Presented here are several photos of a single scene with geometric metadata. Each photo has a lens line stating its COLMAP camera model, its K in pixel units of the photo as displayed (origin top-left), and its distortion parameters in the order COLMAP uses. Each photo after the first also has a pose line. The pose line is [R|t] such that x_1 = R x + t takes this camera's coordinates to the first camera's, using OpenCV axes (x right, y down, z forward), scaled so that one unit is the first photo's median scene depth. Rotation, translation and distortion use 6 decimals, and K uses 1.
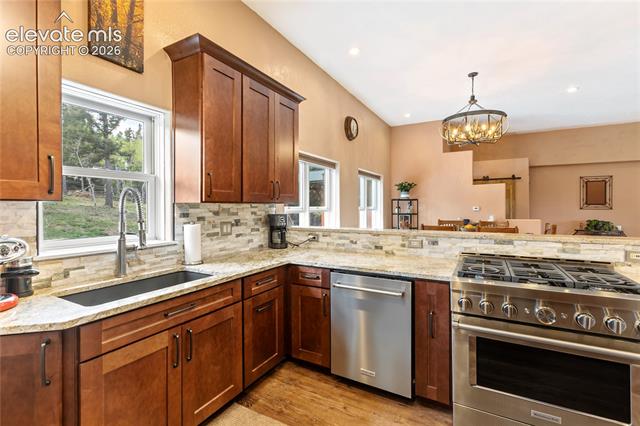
lens RADIAL K [[289.3, 0, 320.8], [0, 289.3, 208.2], [0, 0, 1]] dist [0.003676, 0.000340]
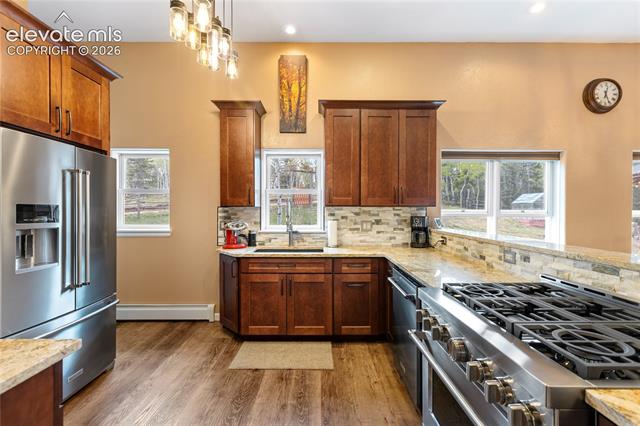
lens RADIAL K [[289.3, 0, 326.5], [0, 289.3, 212.6], [0, 0, 1]] dist [0.003676, 0.000340]
pose [[0.498785, 0.009737, -0.866671, 0.737476], [-0.008776, 0.999942, 0.006184, 0.003496], [0.866681, 0.004522, 0.498842, 0.186924]]
